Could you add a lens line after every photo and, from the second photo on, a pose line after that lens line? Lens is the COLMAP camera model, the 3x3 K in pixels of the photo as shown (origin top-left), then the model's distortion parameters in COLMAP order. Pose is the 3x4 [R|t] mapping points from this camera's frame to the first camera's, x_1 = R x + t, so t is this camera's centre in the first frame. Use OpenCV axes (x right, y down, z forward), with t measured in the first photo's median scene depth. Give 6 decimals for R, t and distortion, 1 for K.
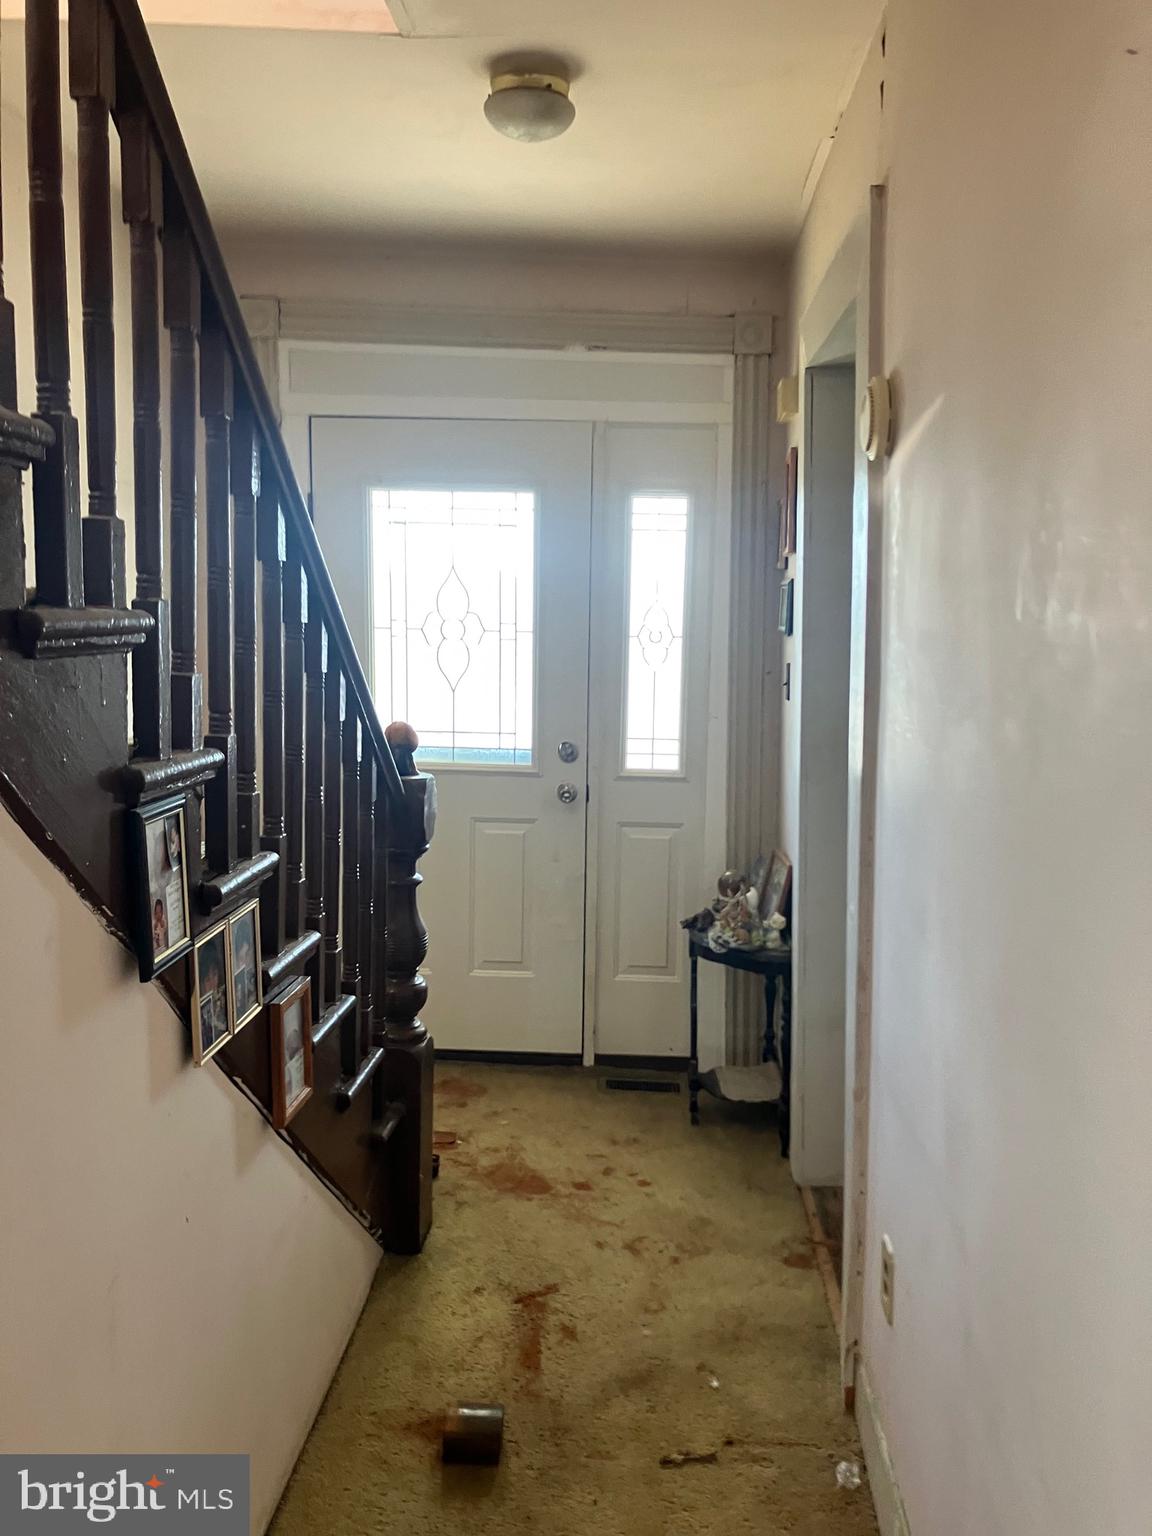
lens RADIAL K [[1272.4, 0, 588.3], [0, 1272.4, 772.2], [0, 0, 1]] dist [0.033448, 0.001722]
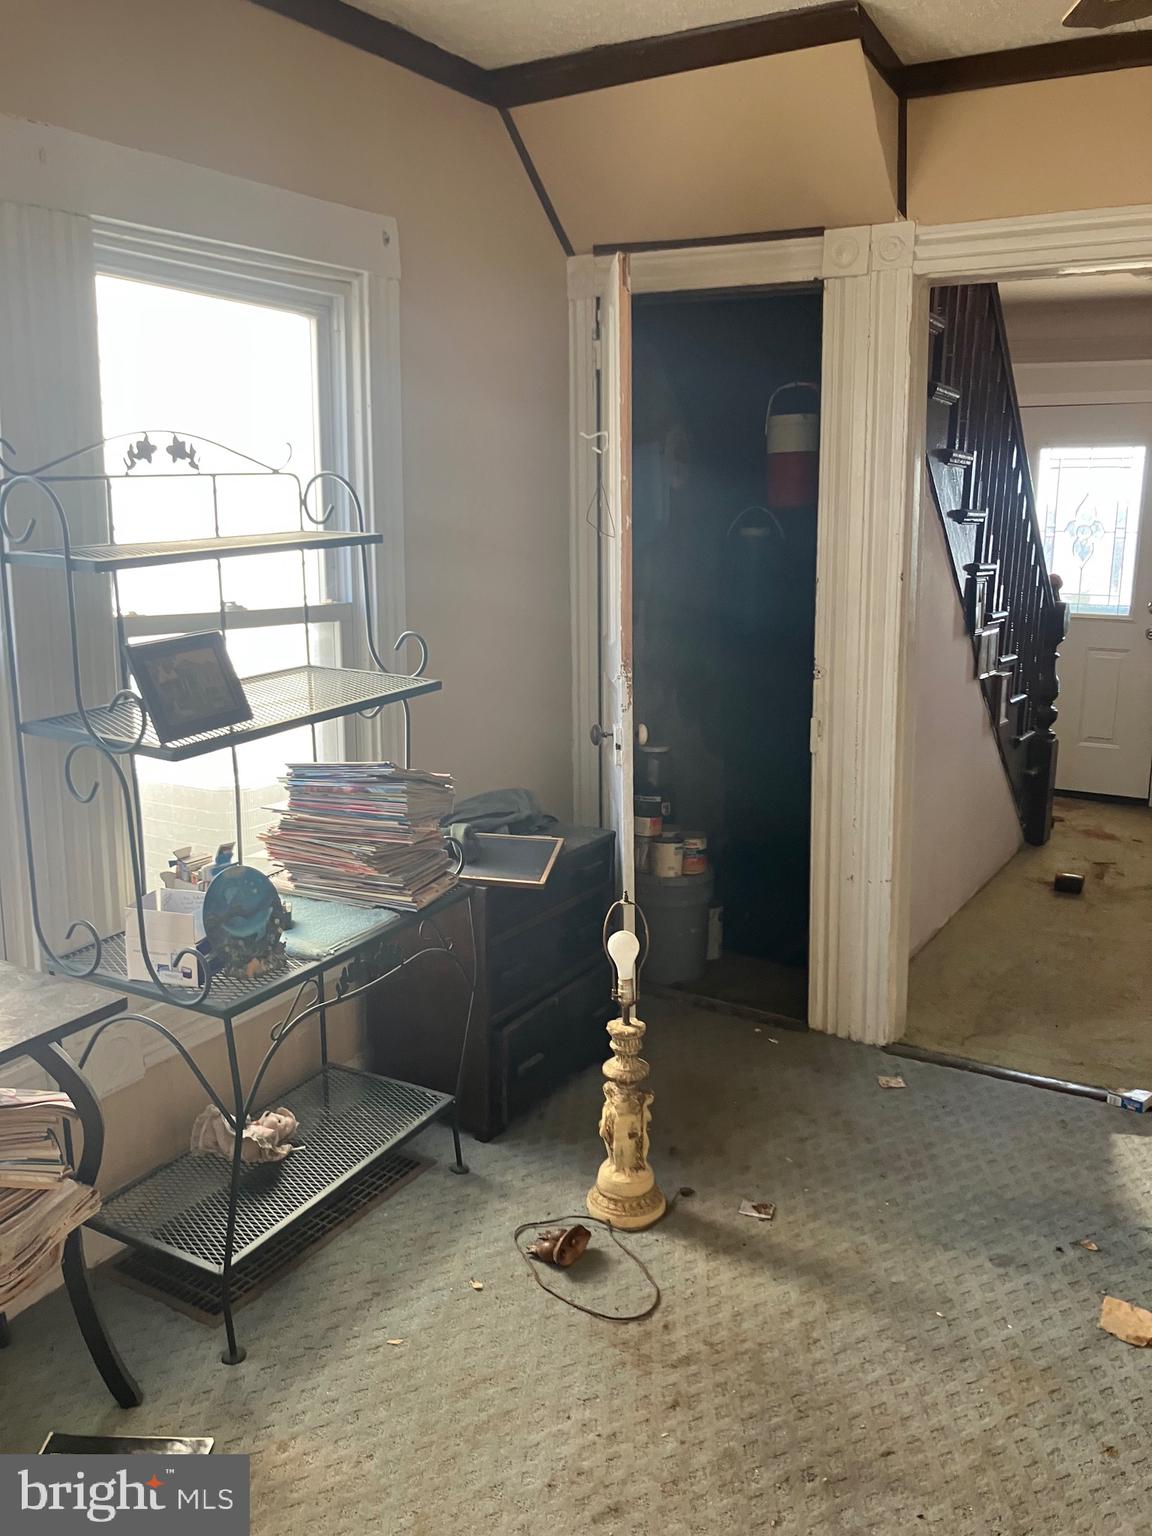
lens RADIAL K [[1235.1, 0, 600.1], [0, 1235.1, 776.1], [0, 0, 1]] dist [0.002594, -0.004336]
pose [[0.893880, 0.079972, -0.441116, 0.090712], [-0.051079, 0.995721, 0.077011, 0.158723], [0.445387, -0.046307, 0.894140, -1.022490]]
